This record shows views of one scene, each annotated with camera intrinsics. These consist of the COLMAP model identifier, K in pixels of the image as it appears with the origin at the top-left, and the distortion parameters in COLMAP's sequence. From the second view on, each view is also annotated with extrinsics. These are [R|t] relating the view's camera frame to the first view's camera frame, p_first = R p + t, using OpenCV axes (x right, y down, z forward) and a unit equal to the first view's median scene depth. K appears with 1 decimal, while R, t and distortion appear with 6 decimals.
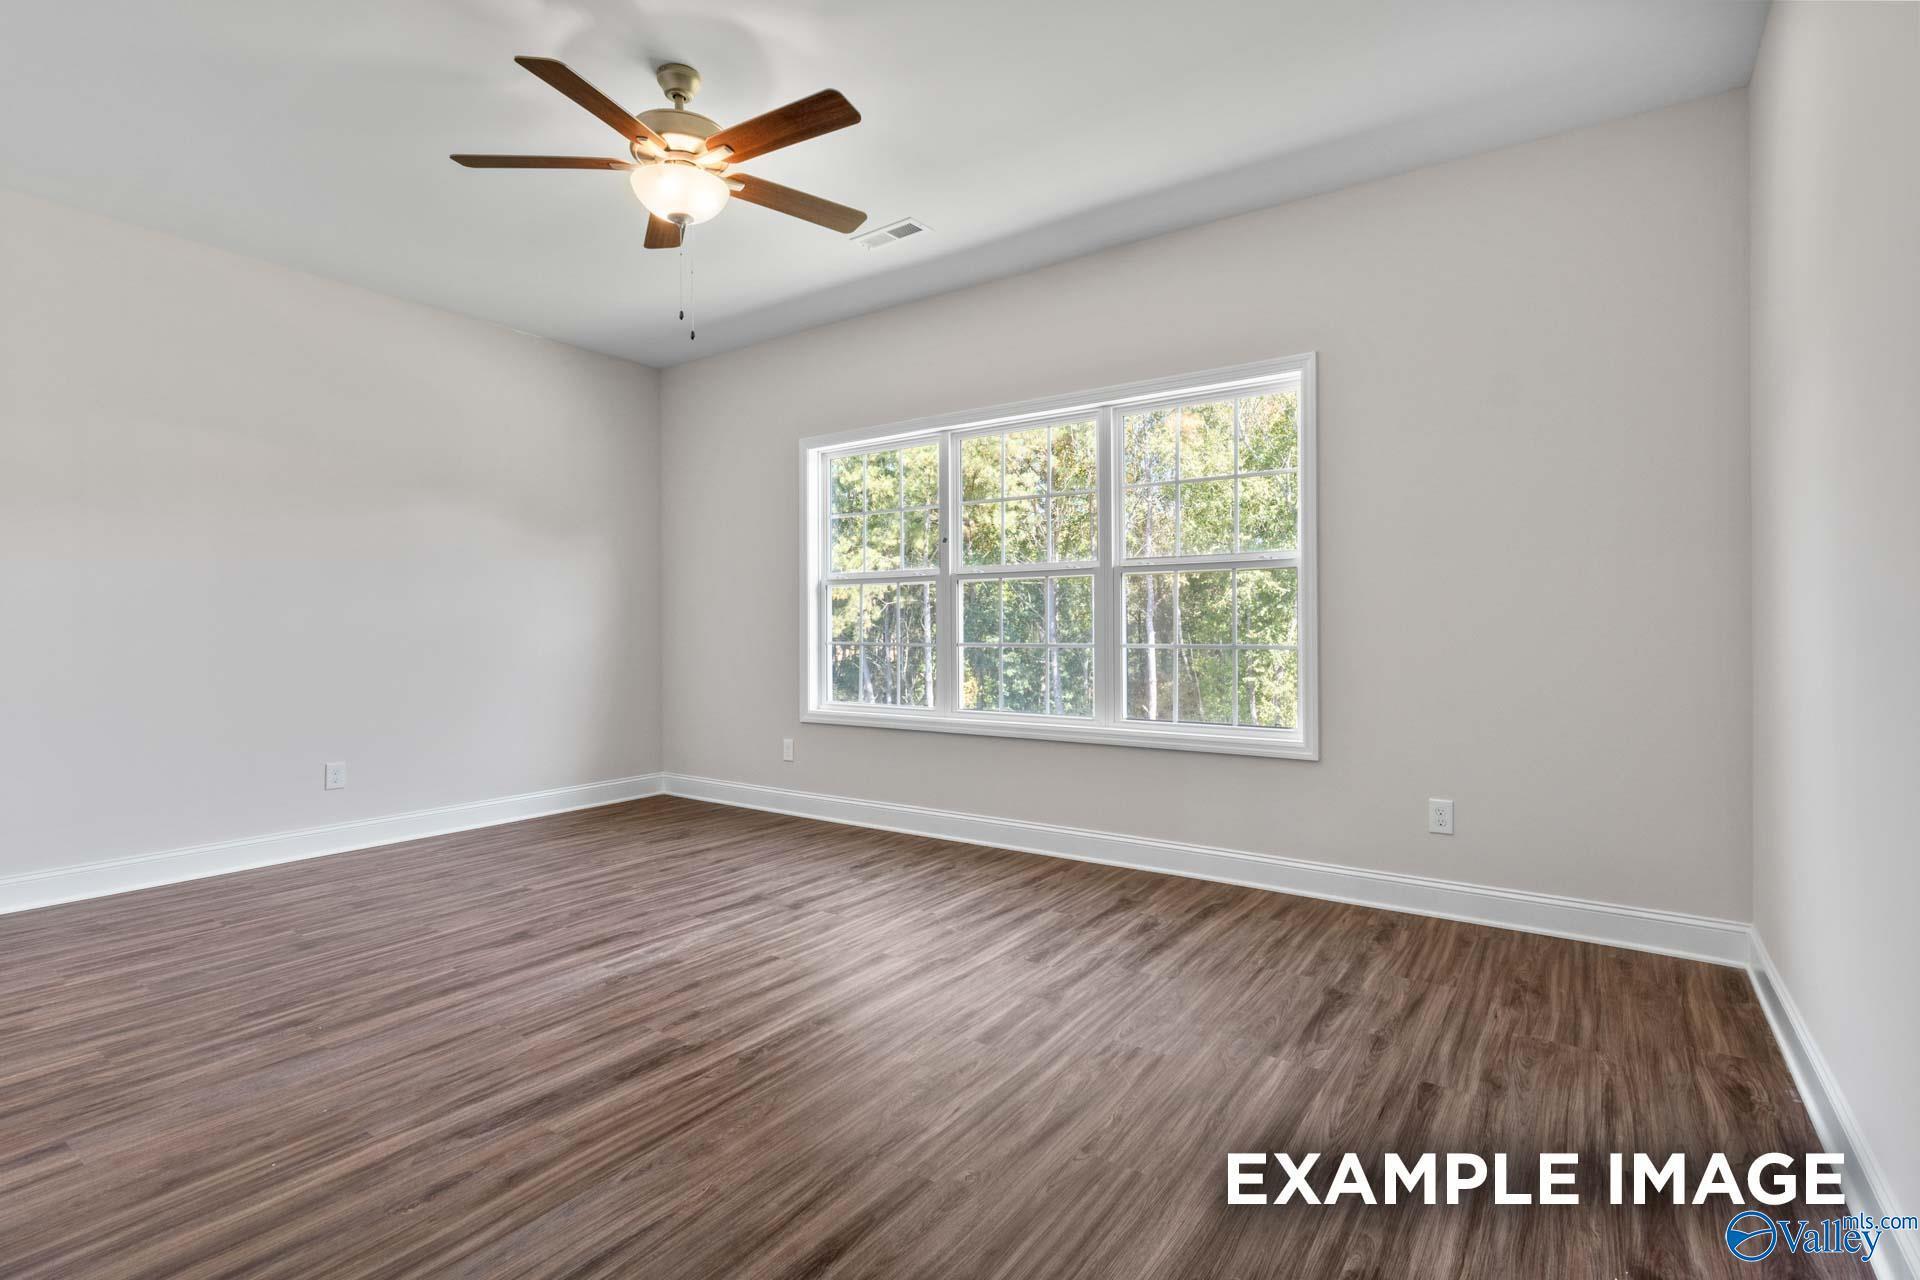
lens RADIAL K [[866.3, 0, 936.4], [0, 866.3, 632.9], [0, 0, 1]] dist [-0.002076, -0.000502]
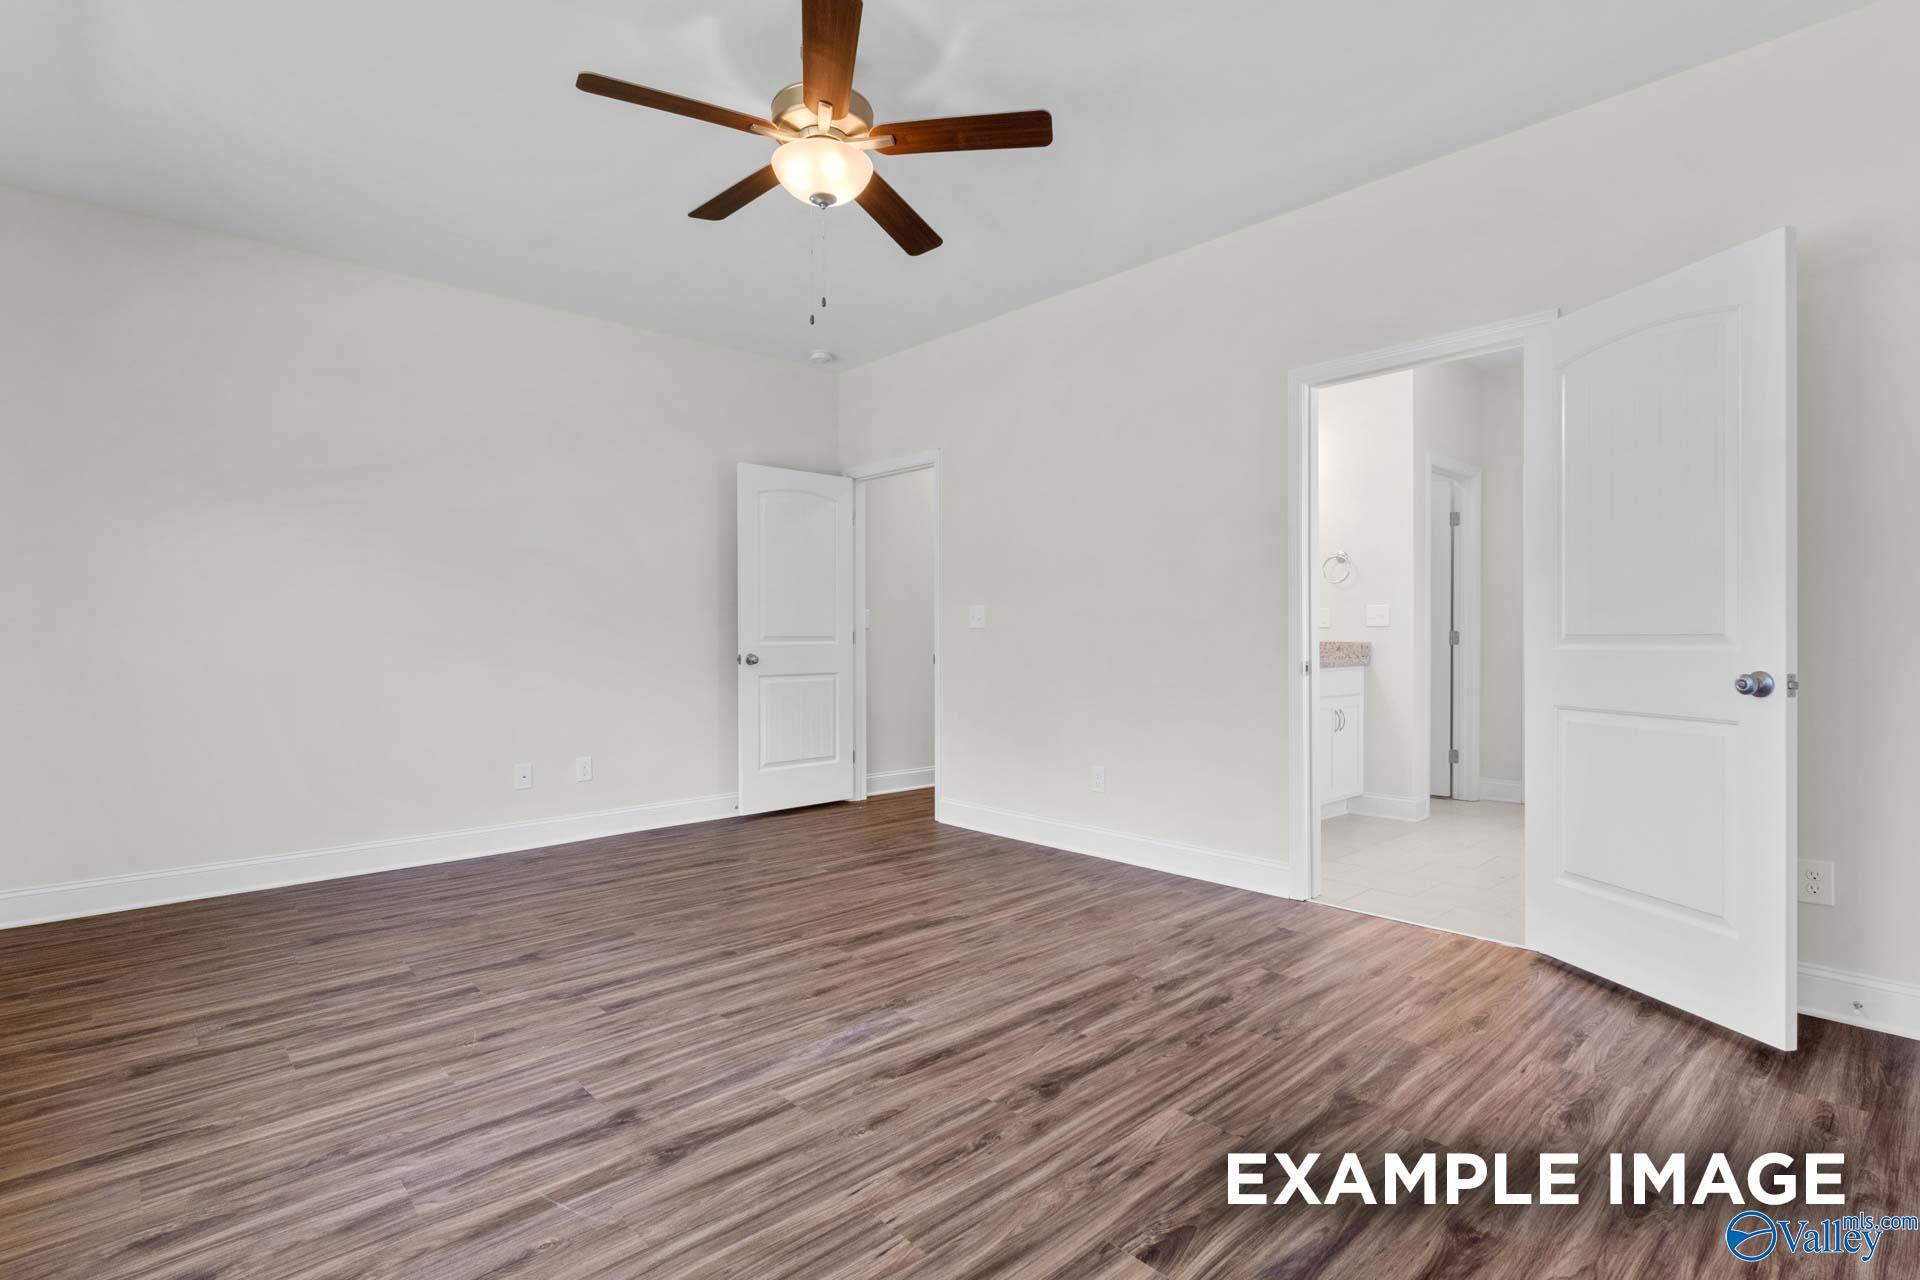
lens RADIAL K [[866.3, 0, 936.4], [0, 866.3, 632.9], [0, 0, 1]] dist [-0.002076, -0.000502]
pose [[-0.974831, 0.007884, 0.222807, -0.577662], [0.008147, 0.999967, 0.000260, -0.005605], [-0.222797, 0.002069, -0.974863, 1.763560]]
